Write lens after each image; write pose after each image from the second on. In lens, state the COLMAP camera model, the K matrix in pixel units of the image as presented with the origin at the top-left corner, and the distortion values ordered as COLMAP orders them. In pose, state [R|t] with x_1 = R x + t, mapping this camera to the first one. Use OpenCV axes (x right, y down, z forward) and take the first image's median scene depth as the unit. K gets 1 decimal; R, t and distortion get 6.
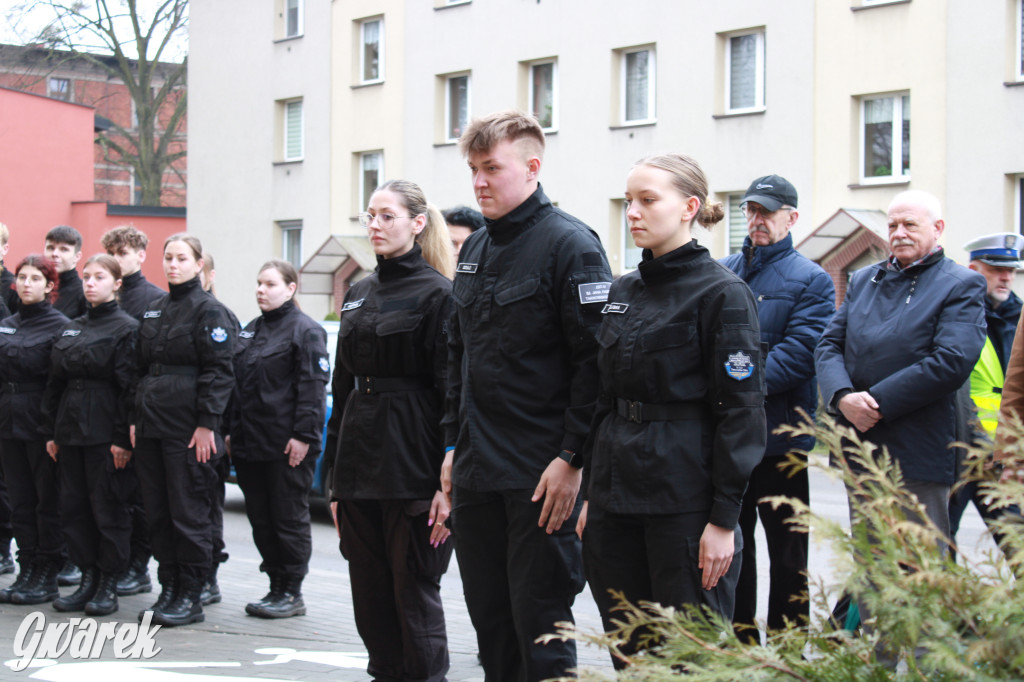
lens RADIAL K [[1927.3, 0, 505.7], [0, 1927.3, 340.0], [0, 0, 1]] dist [0.041971, 0.000000]
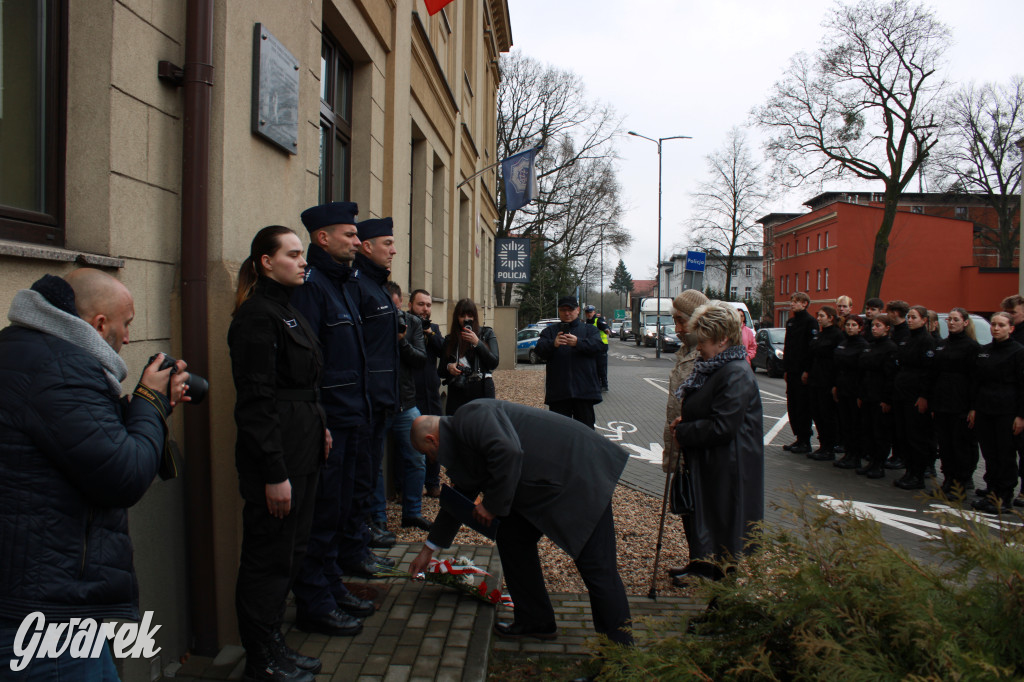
lens RADIAL K [[858.0, 0, 507.4], [0, 858.0, 334.9], [0, 0, 1]] dist [-0.156681, 0.122932]
pose [[0.742185, 0.016782, -0.669985, 0.008075], [-0.011297, 0.999858, 0.012531, -0.001983], [0.670100, -0.001732, 0.742269, 0.000789]]
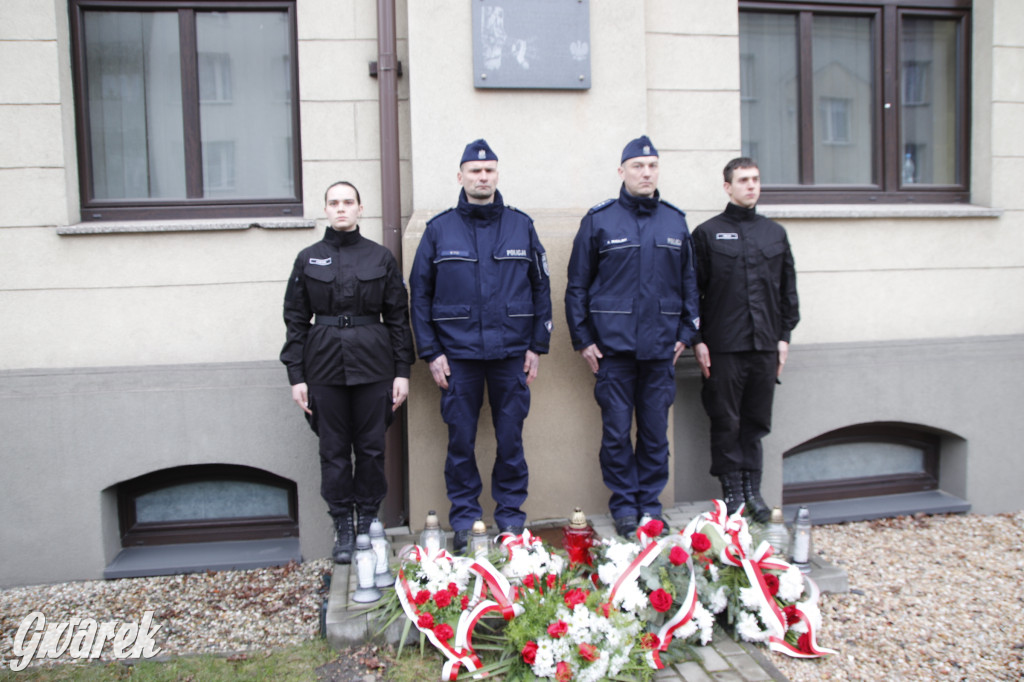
lens RADIAL K [[858.0, 0, 501.7], [0, 858.0, 338.4], [0, 0, 1]] dist [-0.156681, 0.122932]
pose [[-0.521530, 0.069641, -0.850386, 0.017837], [0.013625, 0.997216, 0.073309, 0.001982], [0.853124, 0.026646, -0.521027, 0.228331]]
